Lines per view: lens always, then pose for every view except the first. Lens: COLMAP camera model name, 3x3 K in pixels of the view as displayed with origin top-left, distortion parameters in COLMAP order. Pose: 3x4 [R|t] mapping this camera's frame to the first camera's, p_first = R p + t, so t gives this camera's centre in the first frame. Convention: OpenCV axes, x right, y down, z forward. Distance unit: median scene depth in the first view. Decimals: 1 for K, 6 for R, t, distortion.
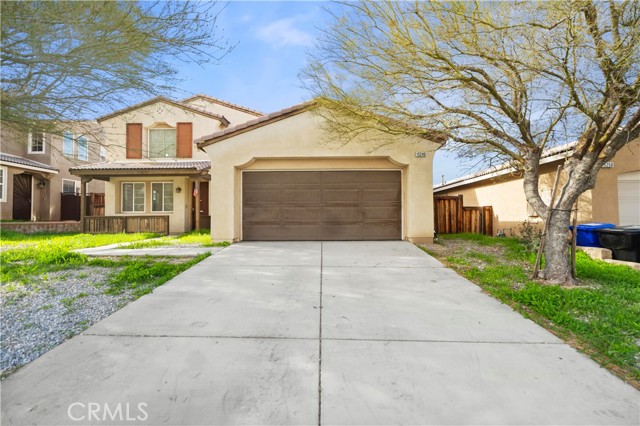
lens RADIAL K [[293.9, 0, 317.7], [0, 293.9, 213.4], [0, 0, 1]] dist [0.010773, -0.001022]
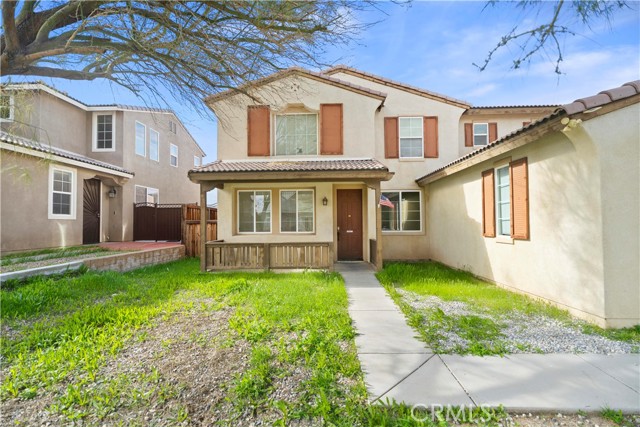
lens RADIAL K [[293.9, 0, 317.2], [0, 293.9, 214.4], [0, 0, 1]] dist [0.010773, -0.001022]
pose [[0.999974, -0.001092, -0.007182, -0.476459], [0.001043, 0.999976, -0.006869, -0.043972], [0.007189, 0.006861, 0.999951, 0.309246]]
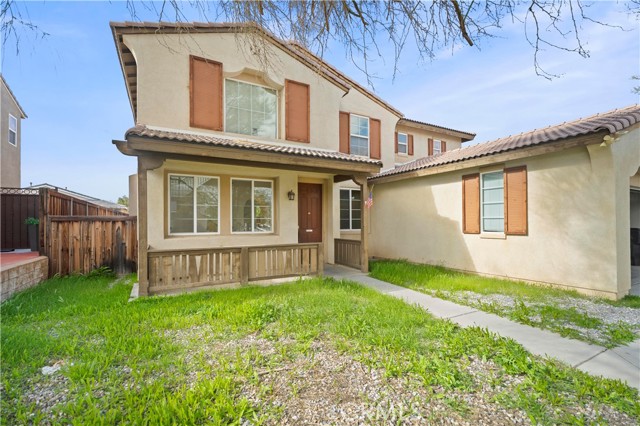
lens RADIAL K [[293.9, 0, 323.1], [0, 293.9, 217.7], [0, 0, 1]] dist [0.010773, -0.001022]
pose [[0.858717, 0.010750, 0.512337, -0.702218], [-0.013573, 0.999906, 0.001769, -0.037015], [-0.512270, -0.008473, 0.858783, 0.458429]]
